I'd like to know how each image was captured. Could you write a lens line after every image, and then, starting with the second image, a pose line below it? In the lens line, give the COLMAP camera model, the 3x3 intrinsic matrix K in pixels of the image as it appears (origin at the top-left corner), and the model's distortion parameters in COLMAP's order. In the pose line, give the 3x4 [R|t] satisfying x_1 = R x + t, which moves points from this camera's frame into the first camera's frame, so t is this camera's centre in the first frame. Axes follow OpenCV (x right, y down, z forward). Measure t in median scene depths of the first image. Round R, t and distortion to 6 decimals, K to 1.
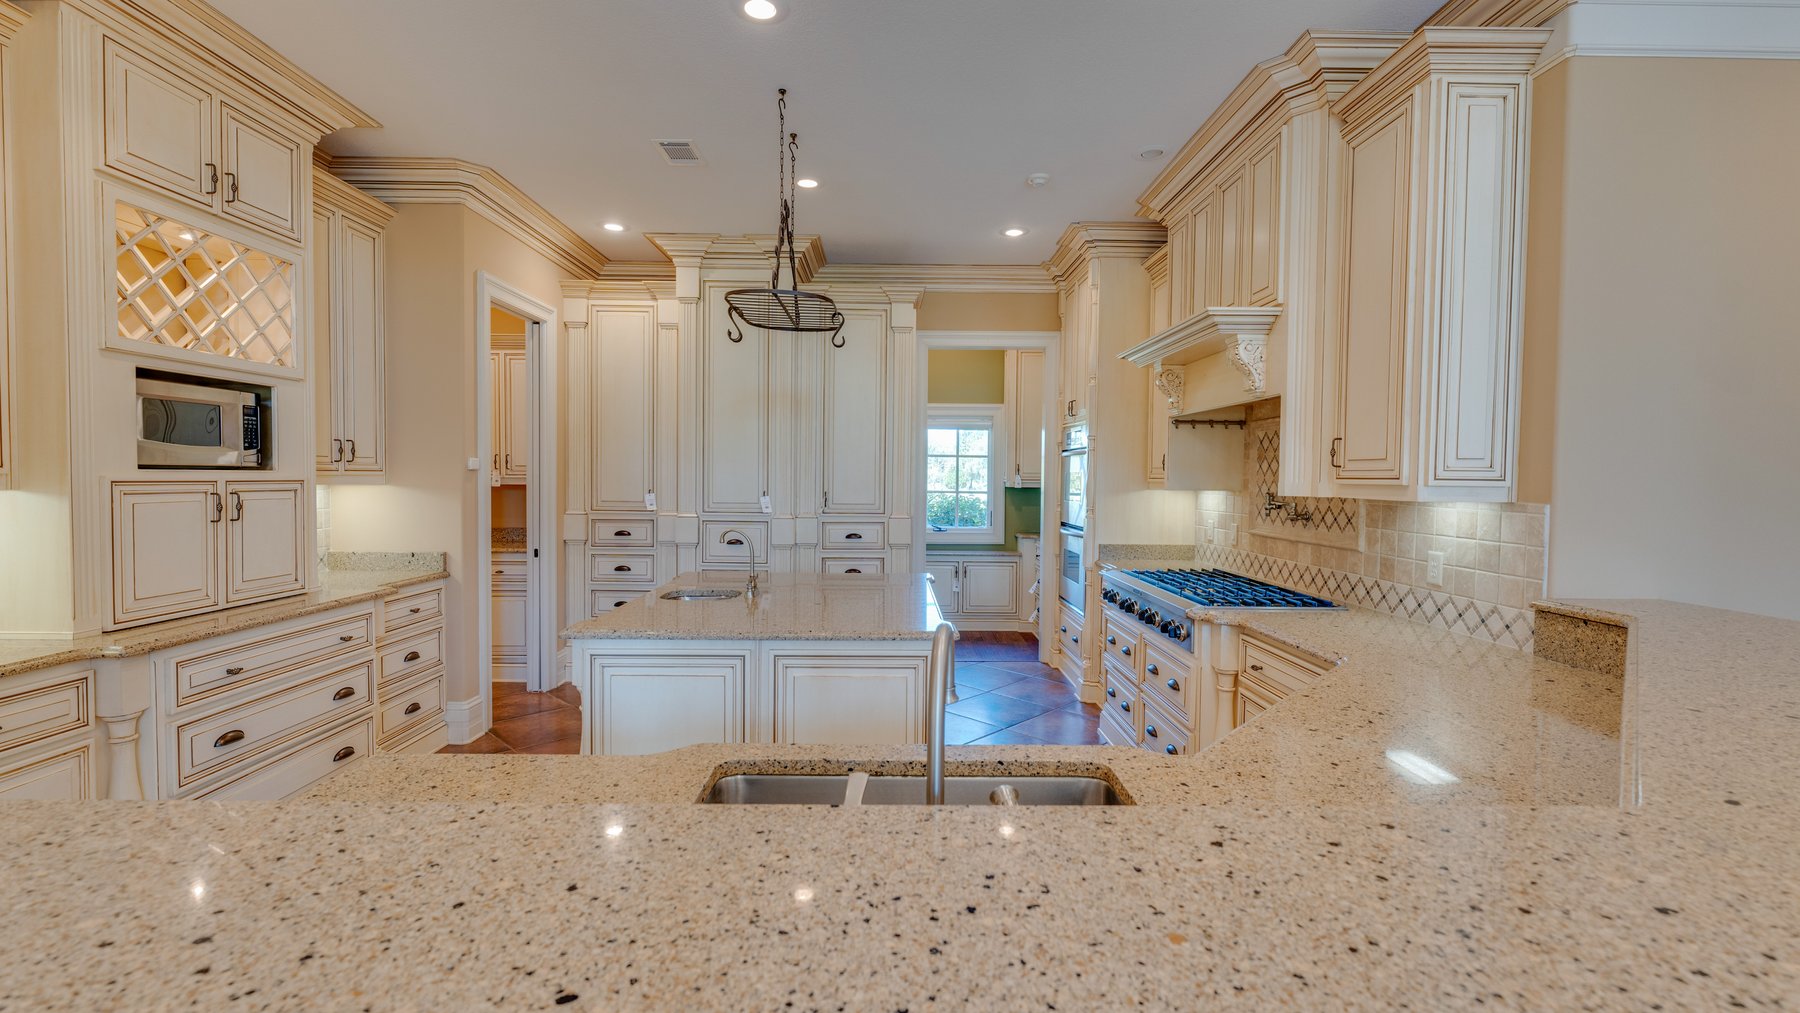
lens RADIAL K [[745.1, 0, 903.4], [0, 745.1, 499.4], [0, 0, 1]] dist [-0.000659, 0.000041]
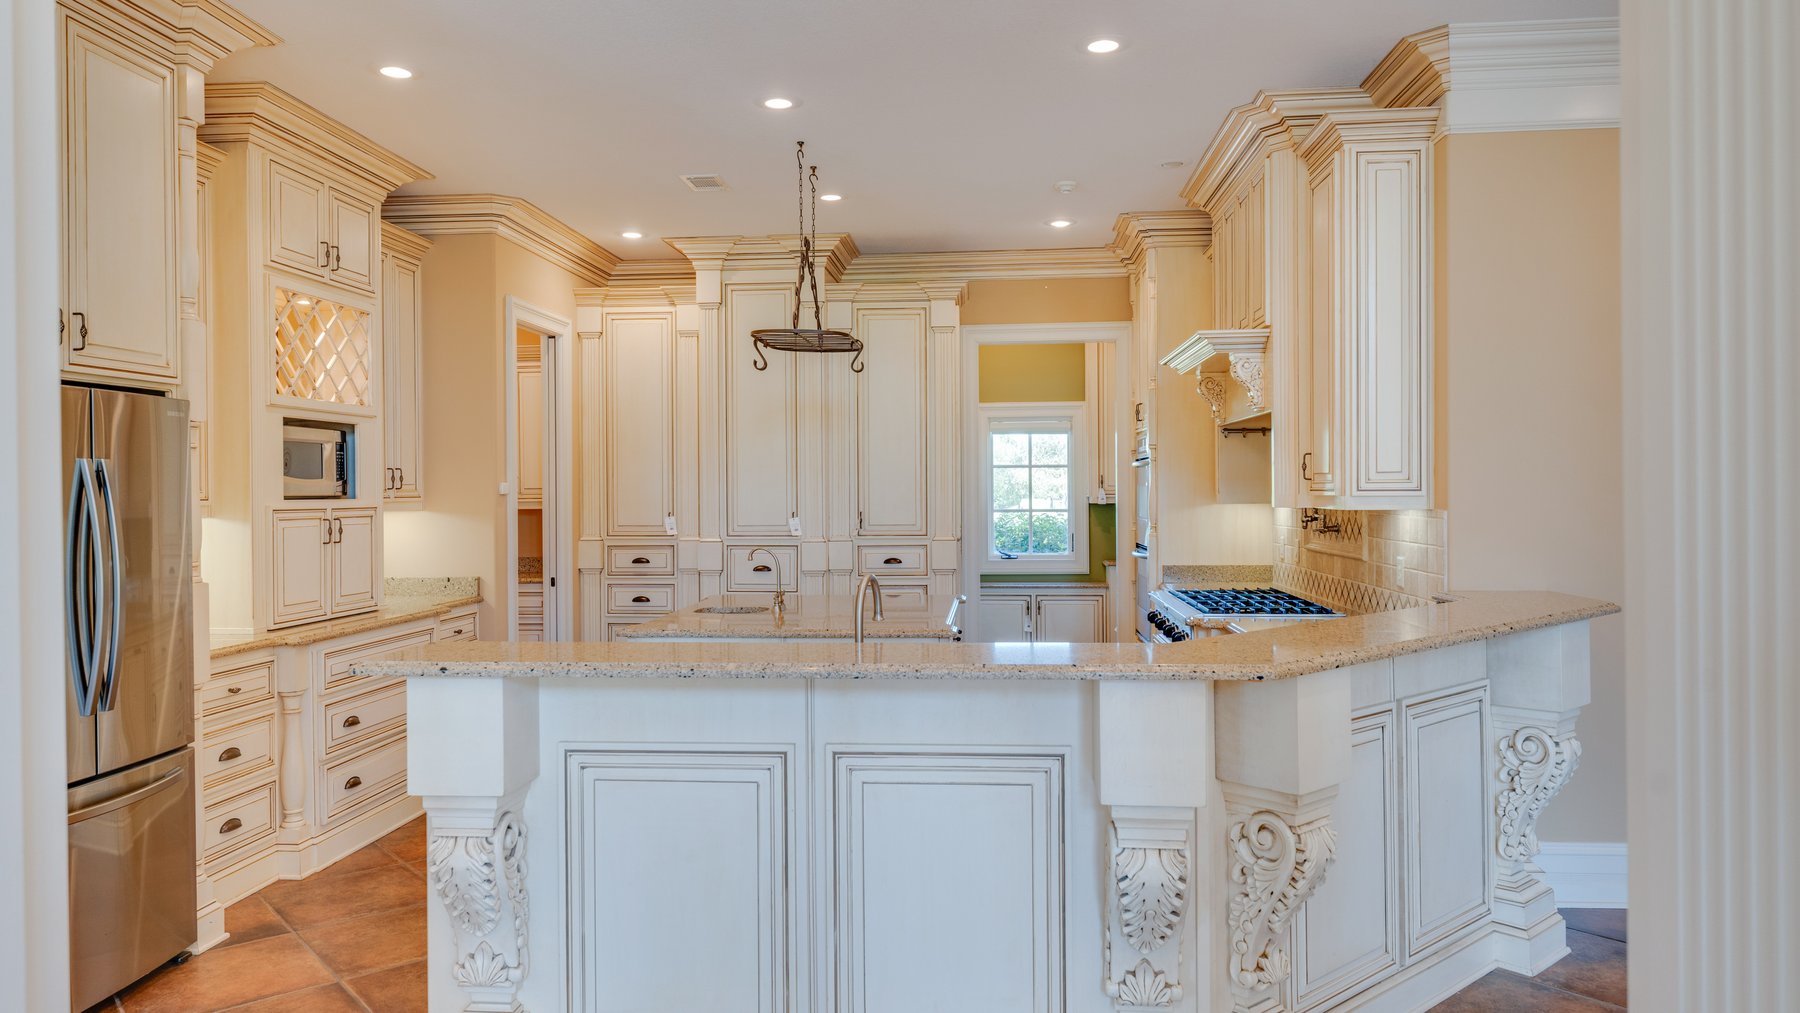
lens RADIAL K [[1134.3, 0, 910.5], [0, 1134.3, 500.8], [0, 0, 1]] dist [0.002602, 0.000202]
pose [[0.995733, -0.016292, -0.090832, 0.123551], [0.014283, 0.999640, -0.022734, 0.013007], [0.091170, 0.021339, 0.995607, -0.552269]]
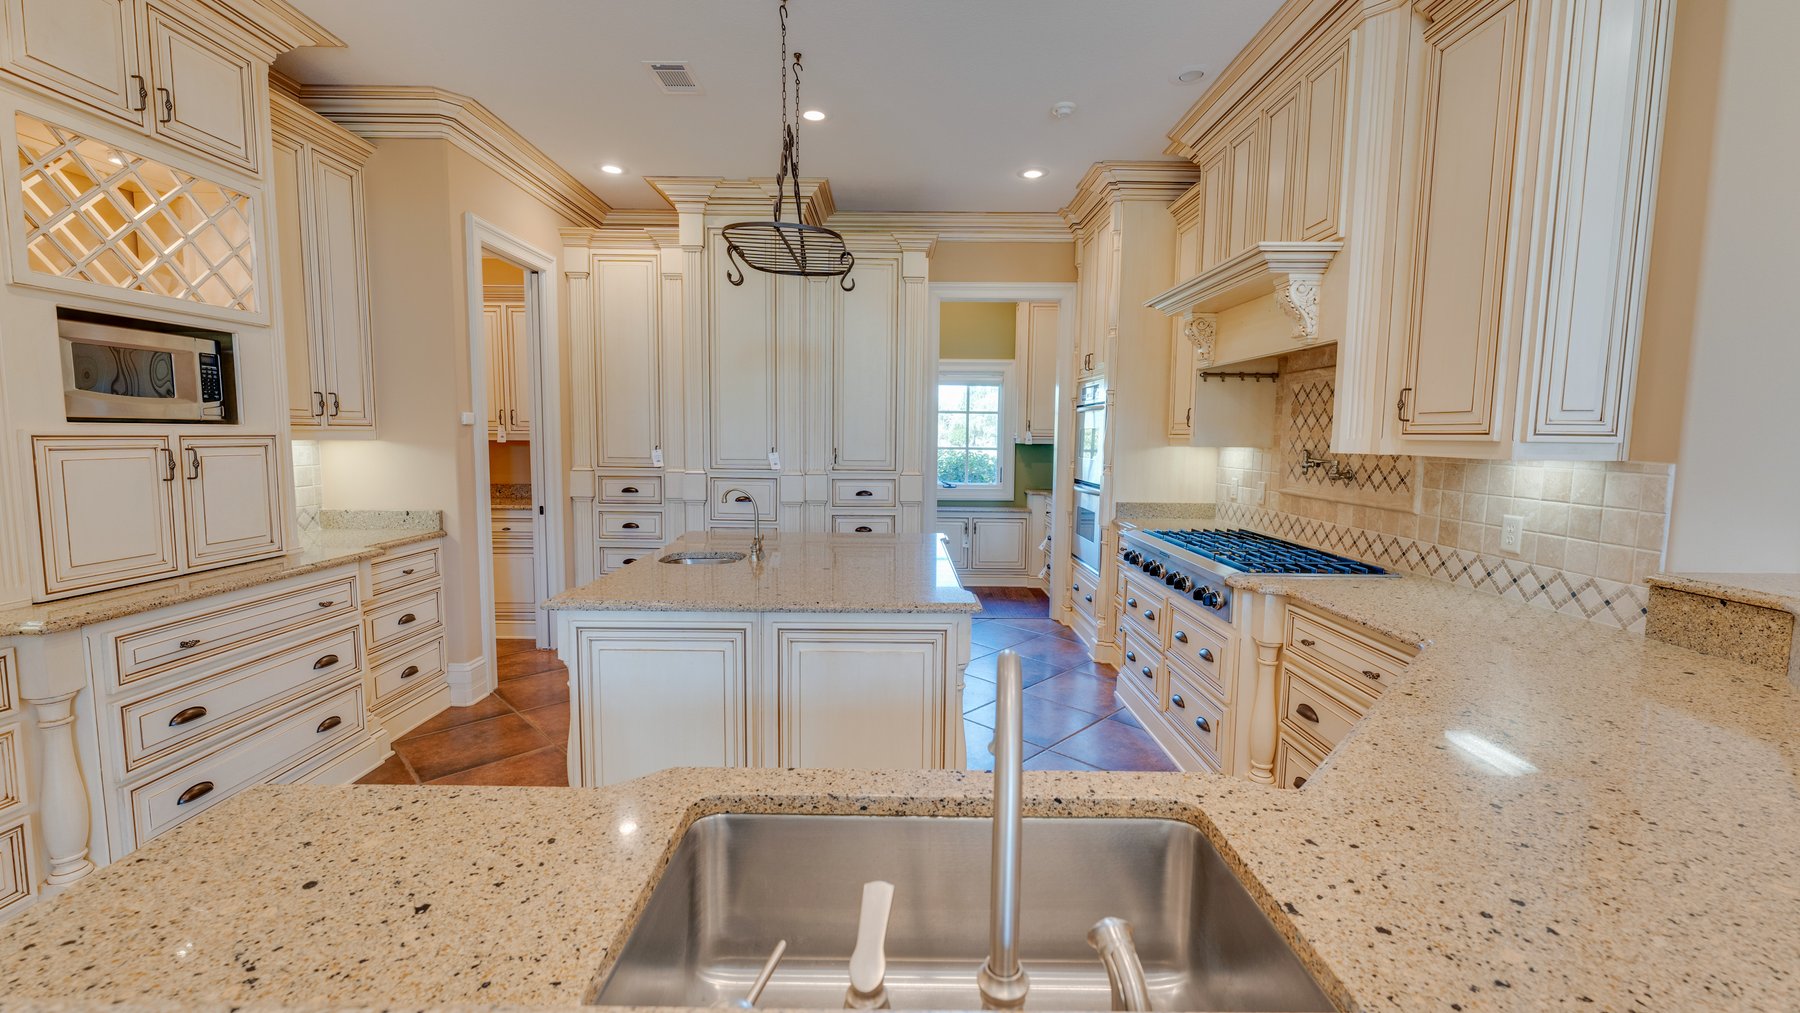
lens RADIAL K [[705.2, 0, 901.8], [0, 705.2, 495.4], [0, 0, 1]] dist [0.002203, 0.000150]
pose [[0.999925, 0.001748, -0.012081, -0.009017], [-0.001059, 0.998386, 0.056782, -0.001408], [0.012161, -0.056765, 0.998313, 0.112110]]
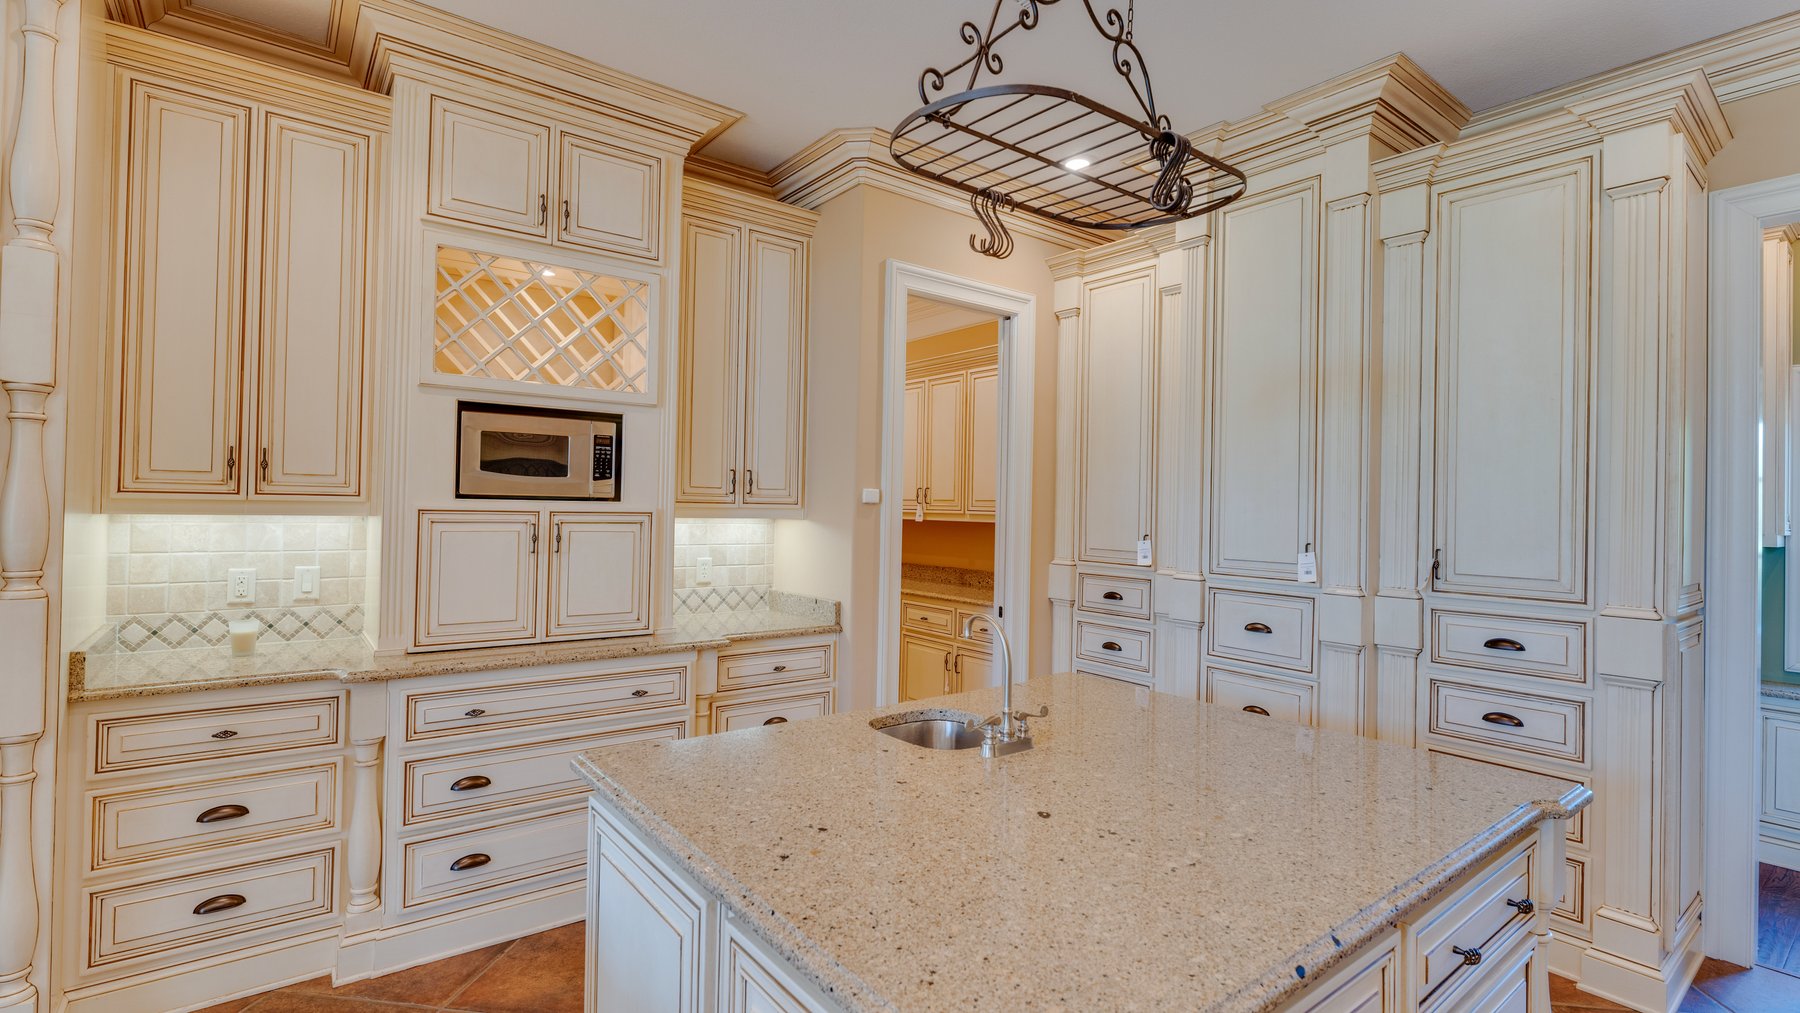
lens RADIAL K [[823.0, 0, 901.4], [0, 823.0, 497.2], [0, 0, 1]] dist [-0.001732, -0.000287]
pose [[0.606001, -0.005827, -0.795443, 0.186463], [-0.038769, 0.998568, -0.036851, -0.017526], [0.794519, 0.053171, 0.604907, 0.573126]]
